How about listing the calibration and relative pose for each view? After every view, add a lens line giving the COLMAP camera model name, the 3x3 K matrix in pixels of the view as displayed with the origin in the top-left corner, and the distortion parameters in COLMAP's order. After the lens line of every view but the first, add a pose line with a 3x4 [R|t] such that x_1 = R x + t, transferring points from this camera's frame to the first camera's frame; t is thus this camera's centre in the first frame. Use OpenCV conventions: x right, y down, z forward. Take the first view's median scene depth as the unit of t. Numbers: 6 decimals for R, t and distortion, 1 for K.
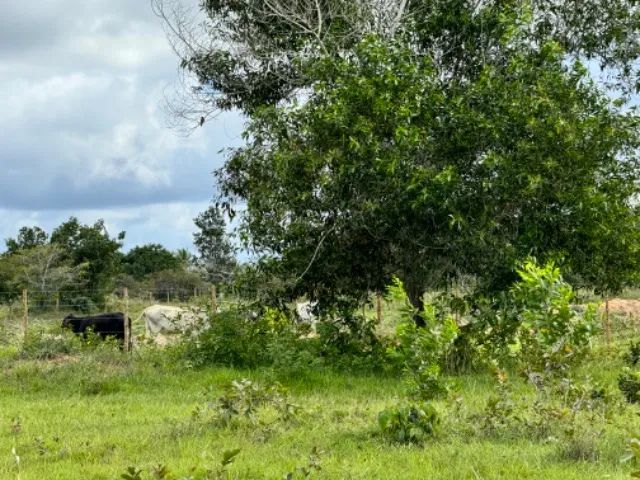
lens RADIAL K [[254.3, 0, 318.8], [0, 254.3, 239.0], [0, 0, 1]] dist [0.000358, 0.000314]
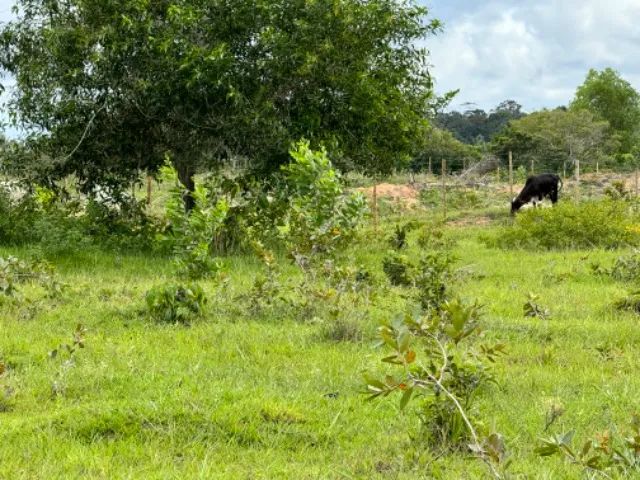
lens RADIAL K [[254.3, 0, 318.8], [0, 254.3, 239.0], [0, 0, 1]] dist [0.000358, 0.000314]
pose [[0.999677, 0.020428, 0.015139, 0.891330], [-0.020612, 0.999714, 0.012118, 0.447019], [-0.014887, -0.012426, 0.999812, -0.009266]]
